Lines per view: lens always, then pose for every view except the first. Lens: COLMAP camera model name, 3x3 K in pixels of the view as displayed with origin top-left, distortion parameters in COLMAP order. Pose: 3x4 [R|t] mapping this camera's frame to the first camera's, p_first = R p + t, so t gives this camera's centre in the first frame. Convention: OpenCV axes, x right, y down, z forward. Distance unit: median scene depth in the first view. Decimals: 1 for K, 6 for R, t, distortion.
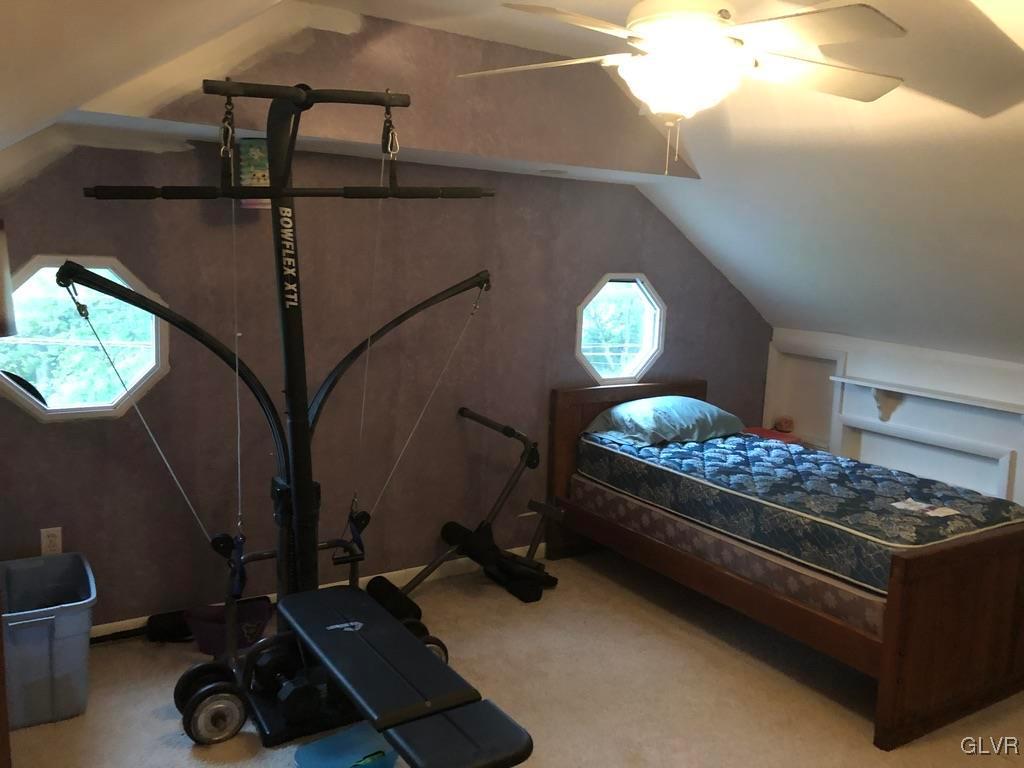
lens RADIAL K [[831.8, 0, 512.0], [0, 831.8, 384.0], [0, 0, 1]] dist [-0.003978, -0.006098]
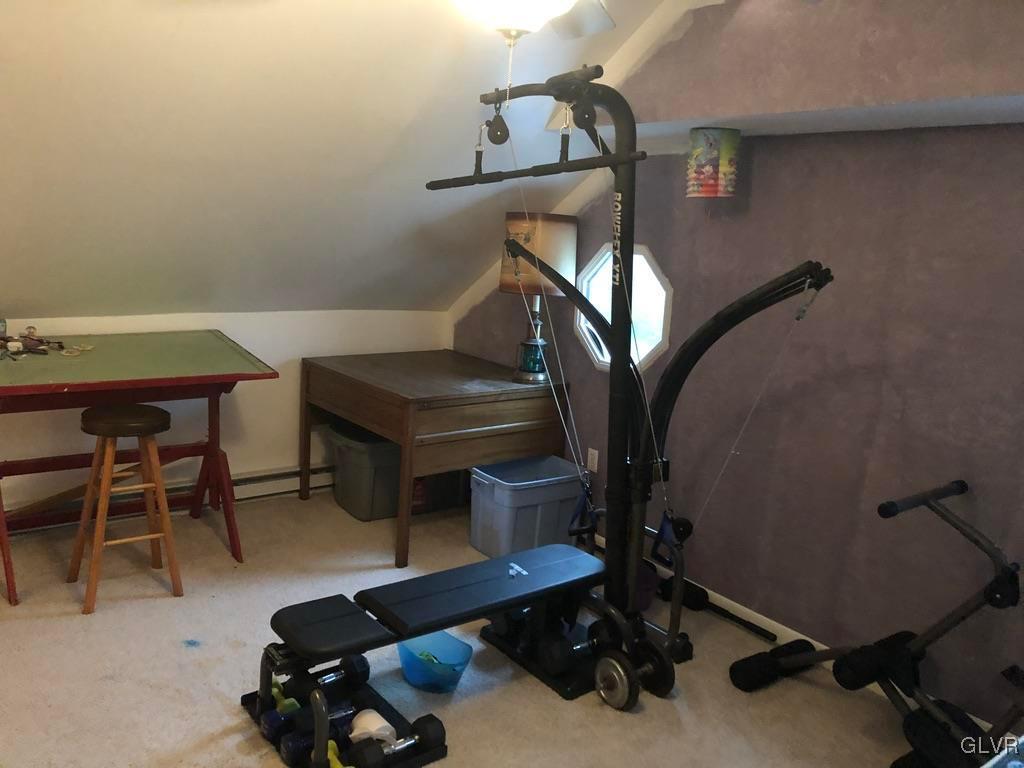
lens RADIAL K [[831.8, 0, 512.0], [0, 831.8, 384.0], [0, 0, 1]] dist [-0.003978, -0.006098]
pose [[0.077847, 0.154312, -0.984951, 0.793233], [-0.210327, 0.968255, 0.135072, -0.086404], [0.974527, 0.196646, 0.107832, 0.777855]]
